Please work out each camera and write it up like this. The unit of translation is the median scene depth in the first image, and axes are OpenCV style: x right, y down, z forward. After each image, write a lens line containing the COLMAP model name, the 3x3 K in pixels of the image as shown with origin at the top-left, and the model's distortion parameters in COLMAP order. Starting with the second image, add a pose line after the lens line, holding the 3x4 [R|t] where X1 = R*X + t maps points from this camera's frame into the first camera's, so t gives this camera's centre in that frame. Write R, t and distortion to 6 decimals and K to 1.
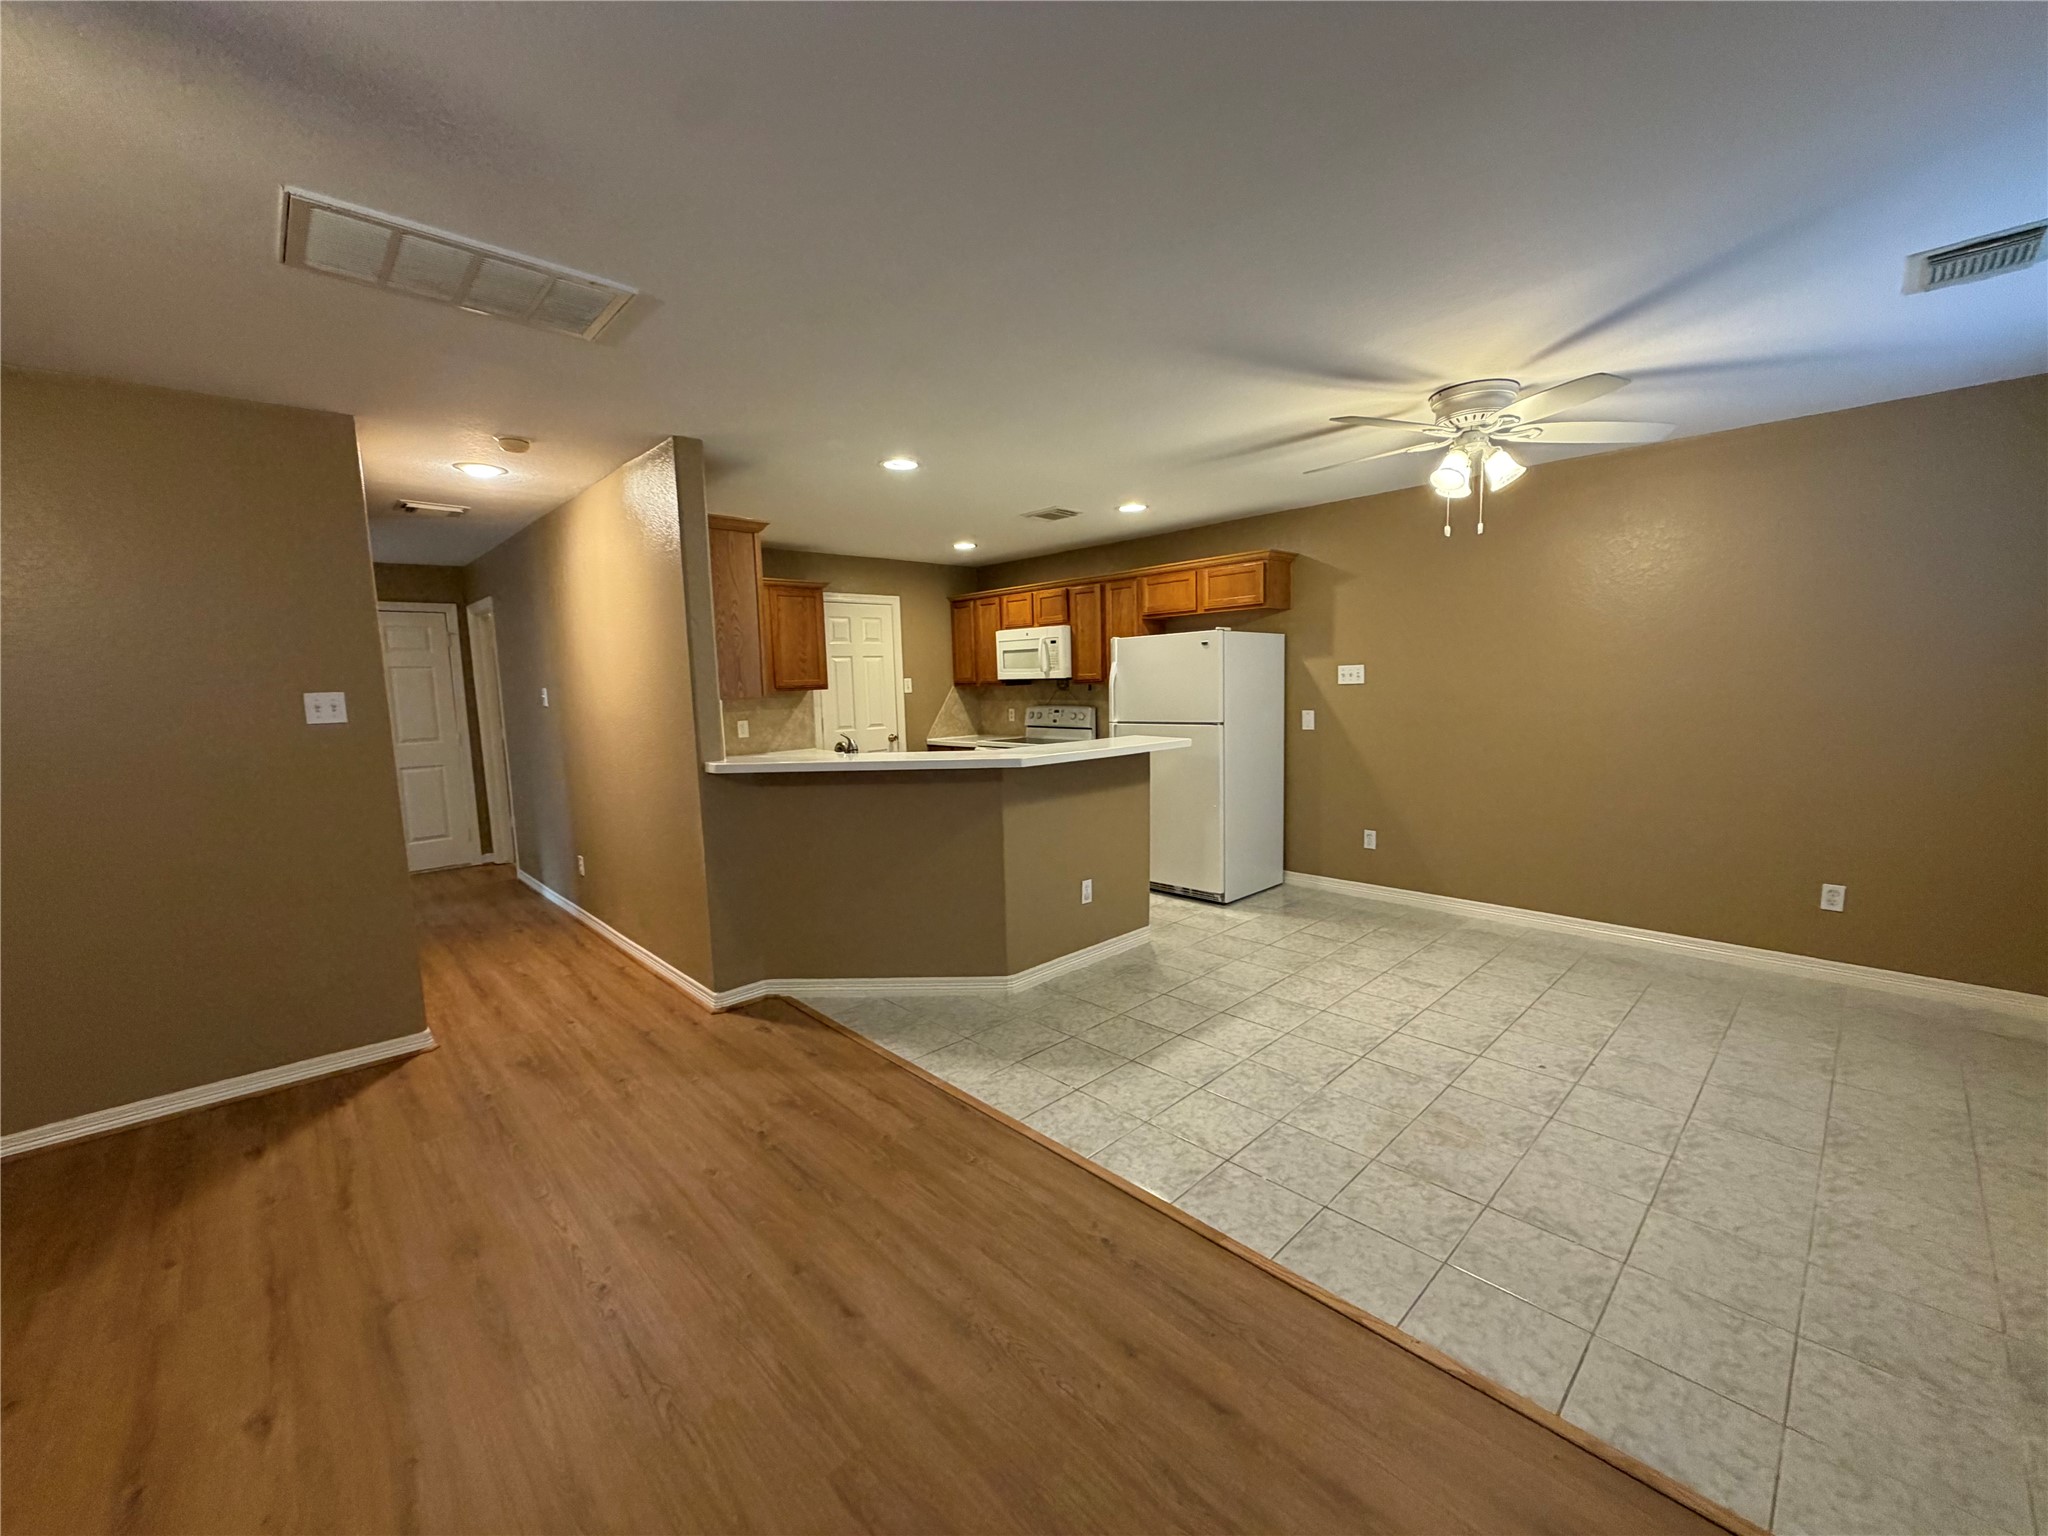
lens RADIAL K [[817.0, 0, 1019.2], [0, 817.0, 770.7], [0, 0, 1]] dist [-0.001106, 0.000932]
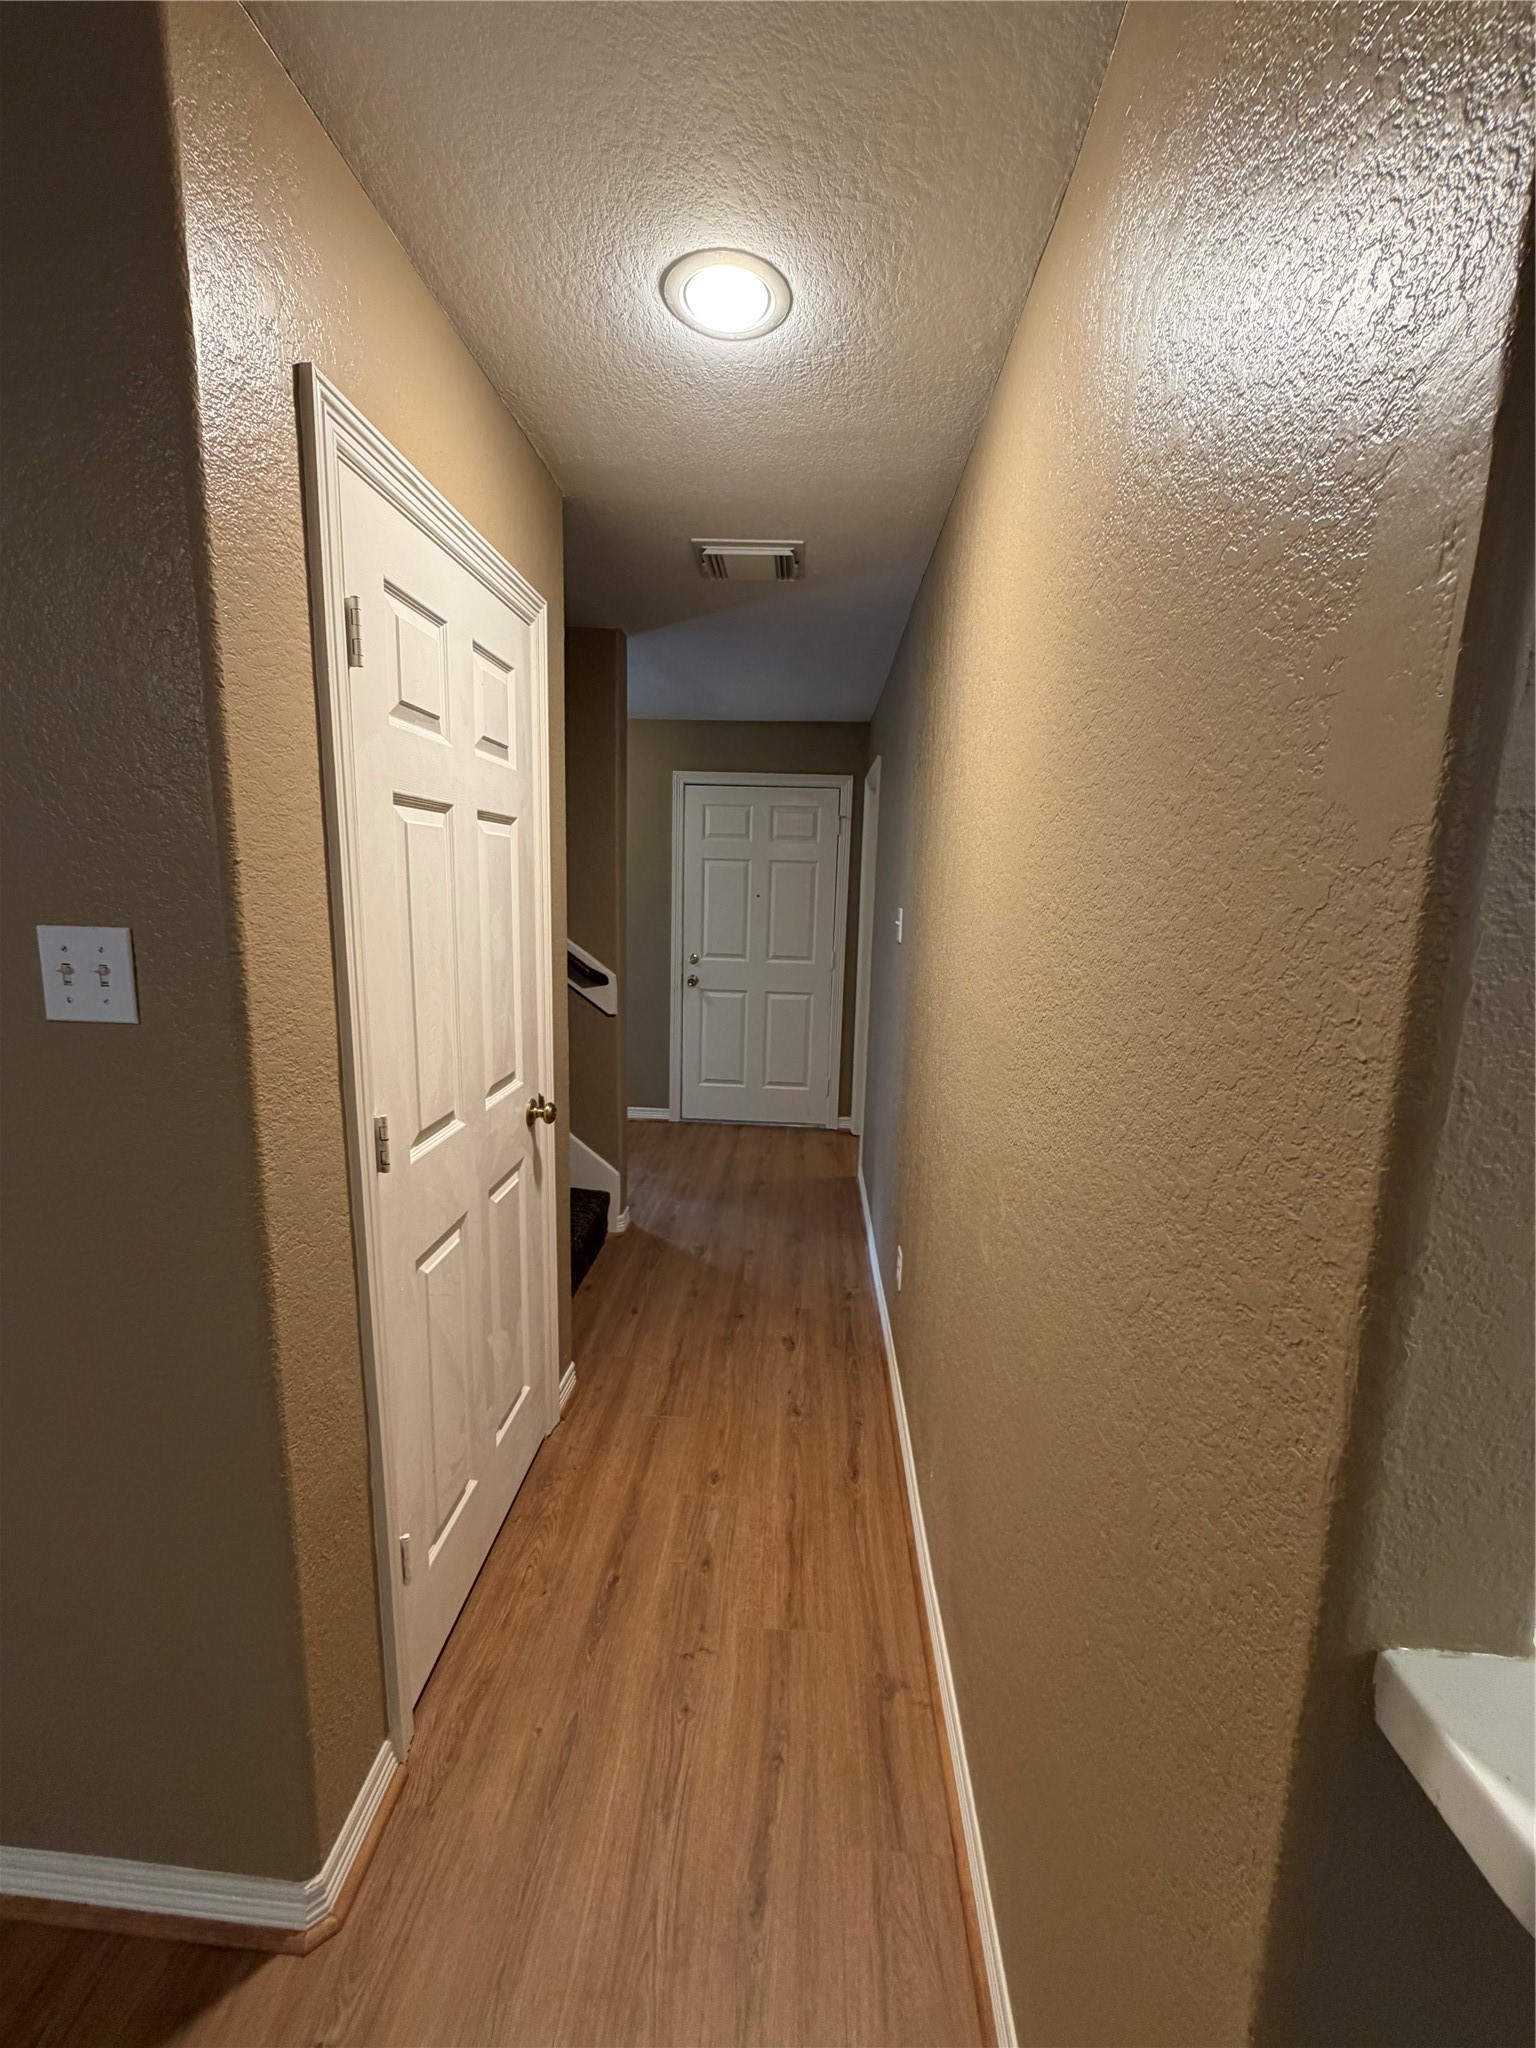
lens RADIAL K [[817.0, 0, 768.5], [0, 817.0, 1022.8], [0, 0, 1]] dist [-0.001106, 0.000932]
pose [[0.693381, 0.169279, -0.700405, -0.259961], [-0.129449, 0.985463, 0.110023, -0.076009], [0.708848, 0.014379, 0.705214, 0.574038]]
